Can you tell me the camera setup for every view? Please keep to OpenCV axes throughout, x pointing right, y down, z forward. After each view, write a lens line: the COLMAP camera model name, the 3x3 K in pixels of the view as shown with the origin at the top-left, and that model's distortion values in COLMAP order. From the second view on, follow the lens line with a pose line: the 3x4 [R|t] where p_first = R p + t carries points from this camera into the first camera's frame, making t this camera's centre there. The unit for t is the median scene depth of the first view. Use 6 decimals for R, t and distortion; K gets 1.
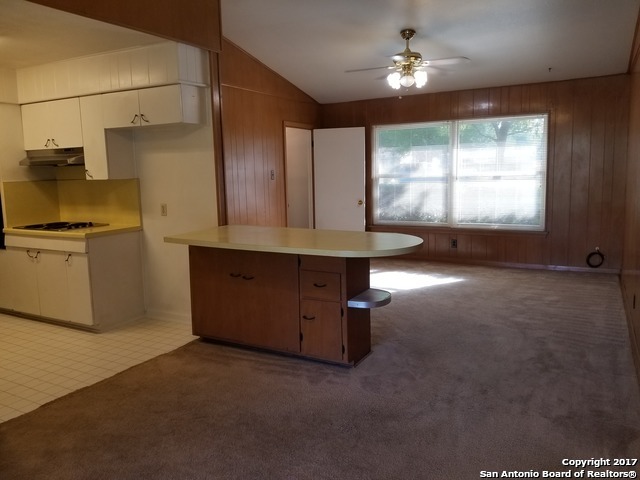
lens RADIAL K [[509.0, 0, 322.7], [0, 509.0, 236.6], [0, 0, 1]] dist [0.017014, -0.025120]
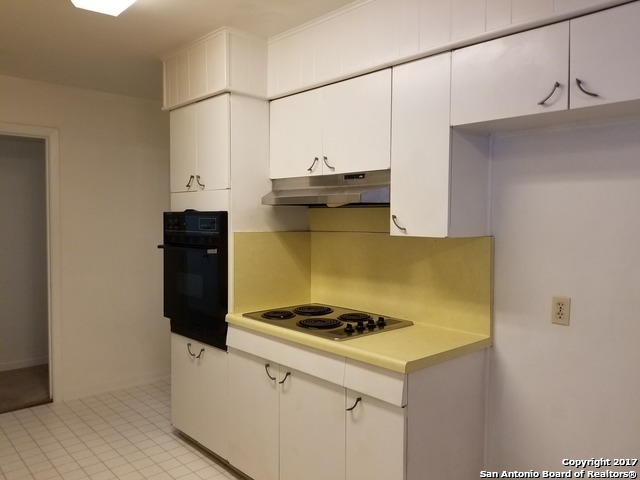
lens RADIAL K [[509.0, 0, 321.3], [0, 509.0, 240.4], [0, 0, 1]] dist [0.017014, -0.025120]
pose [[0.947260, 0.041312, -0.317791, -0.359128], [-0.067856, 0.995028, -0.072910, -0.064659], [0.313199, 0.090629, 0.945353, 0.504271]]
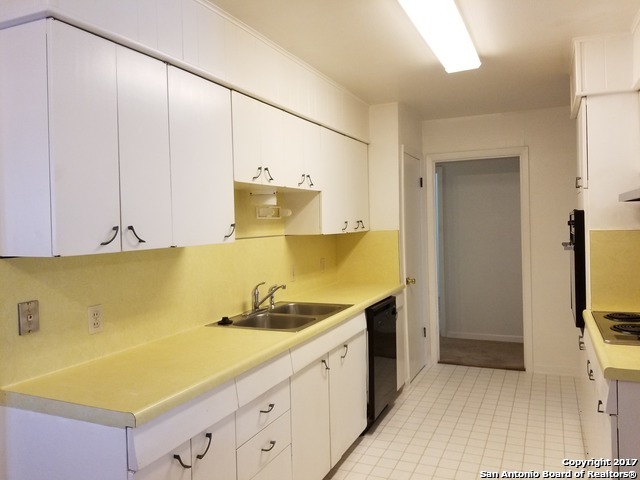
lens RADIAL K [[509.0, 0, 323.1], [0, 509.0, 238.4], [0, 0, 1]] dist [0.017014, -0.025120]
pose [[0.092681, 0.046431, -0.994613, -0.078333], [-0.105646, 0.993732, 0.036546, -0.088711], [0.990075, 0.101690, 0.097005, 0.650343]]
